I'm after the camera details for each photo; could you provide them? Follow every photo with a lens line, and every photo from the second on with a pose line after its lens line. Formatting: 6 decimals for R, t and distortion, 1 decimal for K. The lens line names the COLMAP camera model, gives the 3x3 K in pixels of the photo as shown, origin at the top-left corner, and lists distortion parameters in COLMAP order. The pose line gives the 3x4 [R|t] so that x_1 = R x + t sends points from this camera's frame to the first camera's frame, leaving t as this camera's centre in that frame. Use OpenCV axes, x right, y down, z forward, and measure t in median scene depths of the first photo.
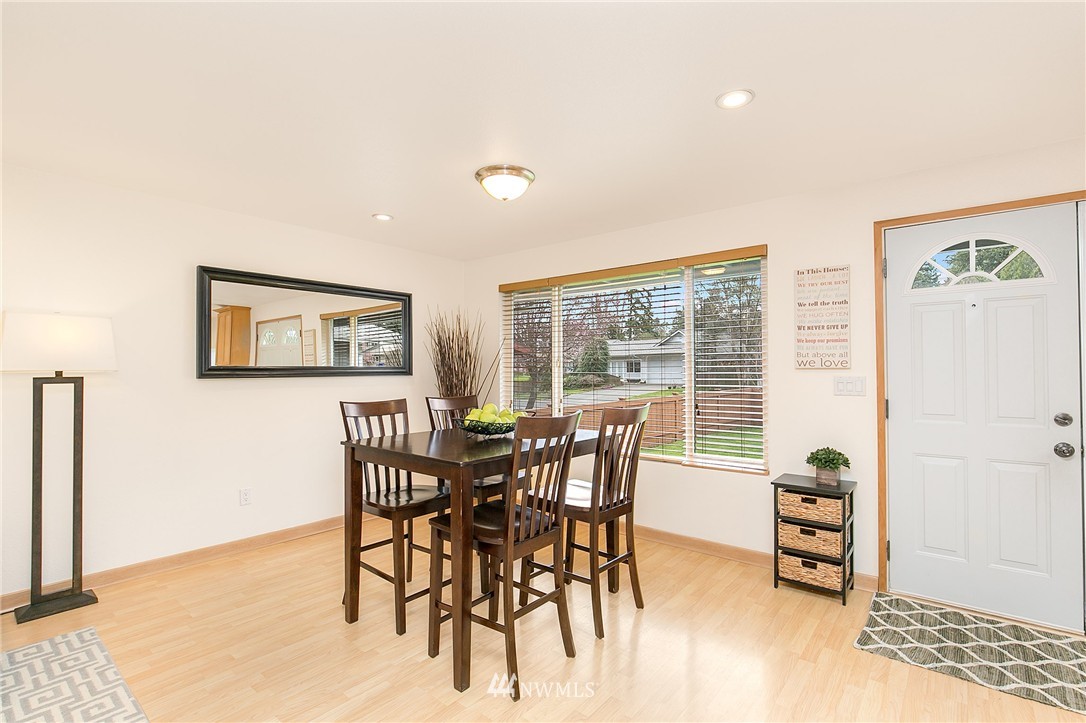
lens RADIAL K [[506.5, 0, 547.8], [0, 506.5, 364.1], [0, 0, 1]] dist [-0.007829, 0.000965]
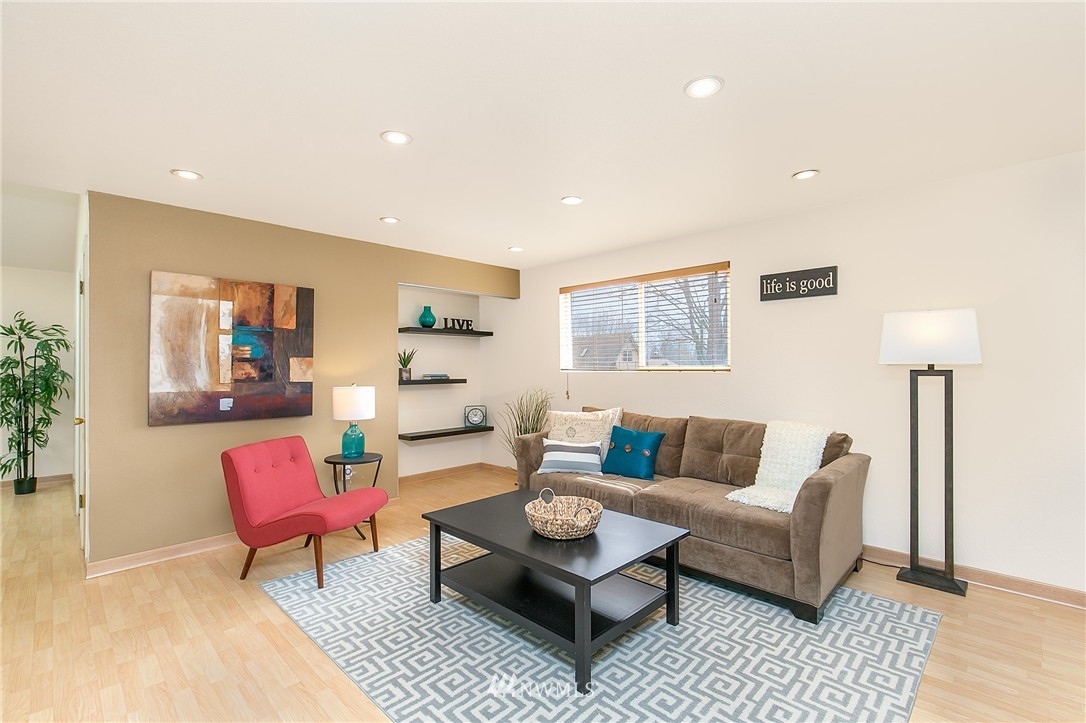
lens RADIAL K [[485.0, 0, 547.0], [0, 485.0, 364.2], [0, 0, 1]] dist [-0.000339, -0.000640]
pose [[-0.087265, -0.000705, -0.996185, 0.131341], [0.015530, 0.999877, -0.002068, 0.003149], [0.996064, -0.015651, -0.087243, 0.259656]]
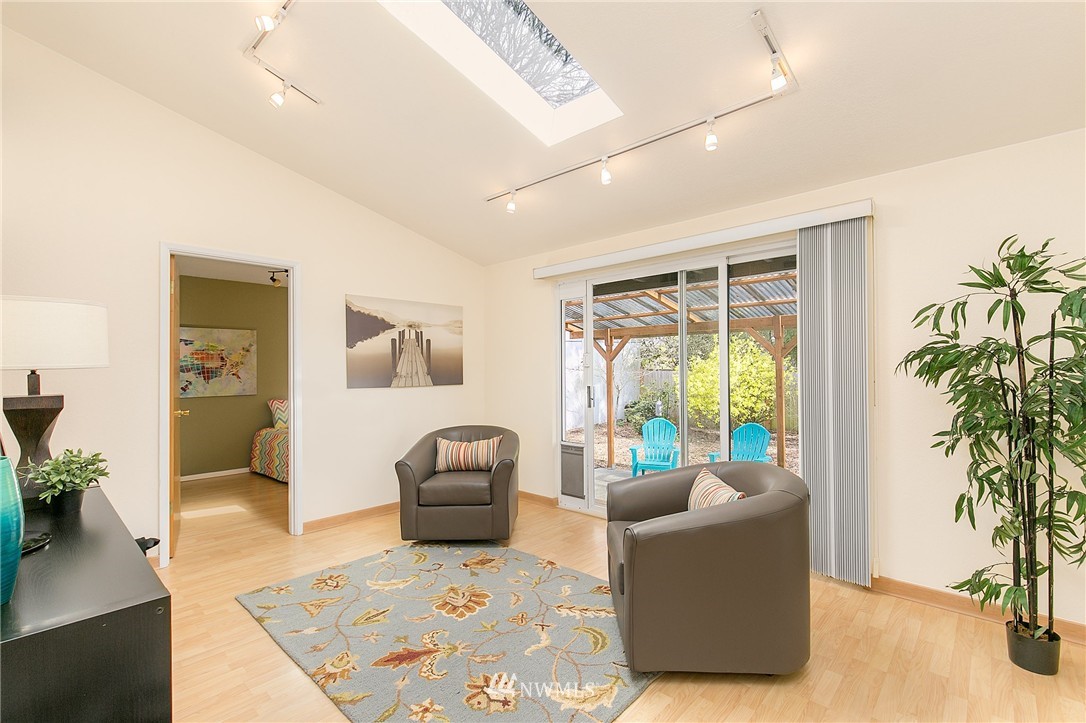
lens RADIAL K [[478.4, 0, 543.0], [0, 478.4, 361.5], [0, 0, 1]] dist [-0.002612, -0.000373]
pose [[-0.997860, 0.011738, 0.064328, -0.774511], [0.010325, 0.999699, -0.022257, -0.010829], [-0.064569, -0.021545, -0.997681, -1.019545]]
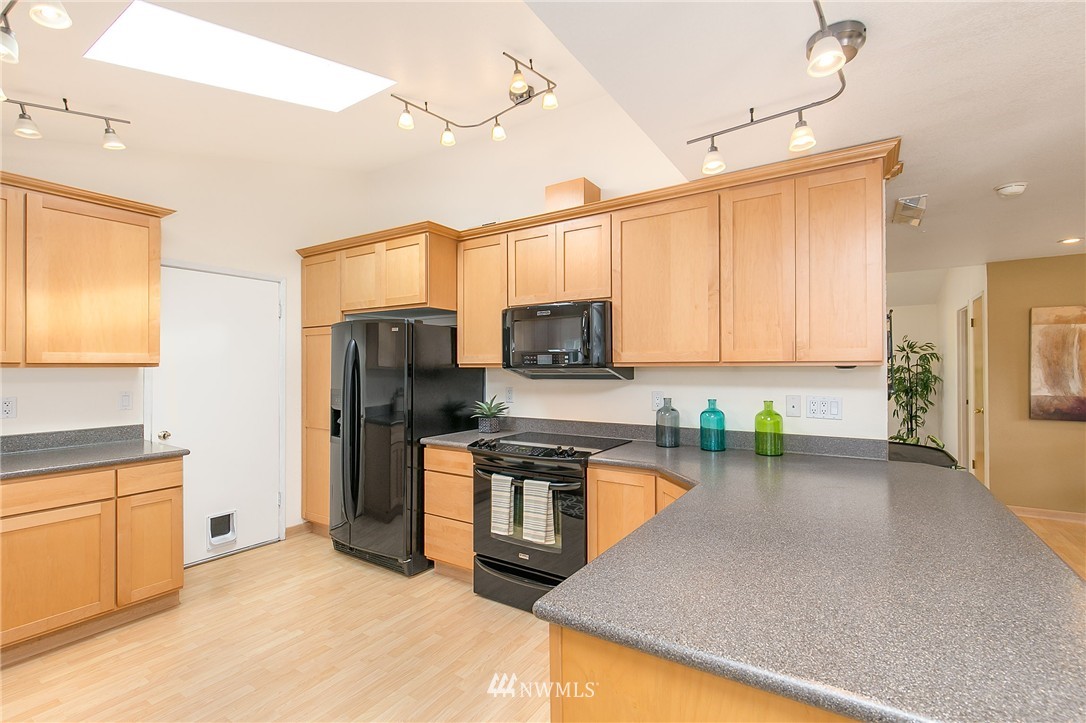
lens RADIAL K [[485.0, 0, 547.0], [0, 485.0, 364.2], [0, 0, 1]] dist [-0.000339, -0.000640]
pose [[-0.993153, 0.006275, -0.116655, 0.835014], [0.008376, 0.999811, -0.017527, -0.033886], [0.116523, -0.018384, -0.993018, 0.624162]]
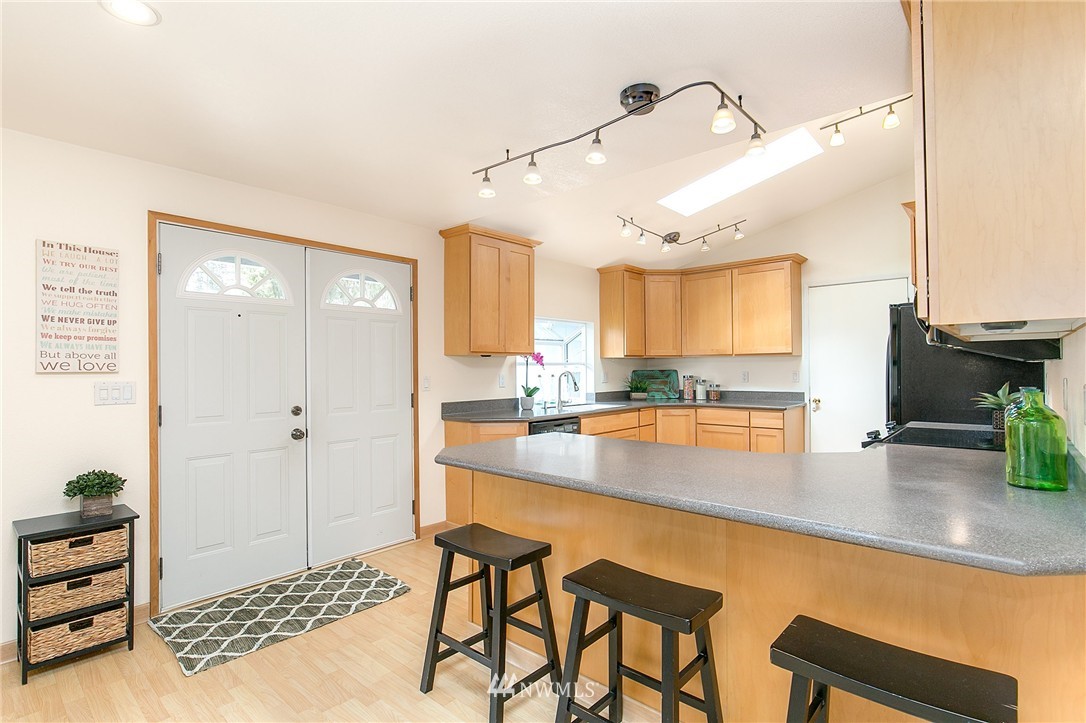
lens RADIAL K [[521.3, 0, 546.1], [0, 521.3, 364.9], [0, 0, 1]] dist [-0.007566, -0.000082]
pose [[0.035985, 0.010389, 0.999298, -0.258047], [-0.003930, 0.999940, -0.010254, 0.002033], [-0.999345, -0.003558, 0.036024, 0.259325]]
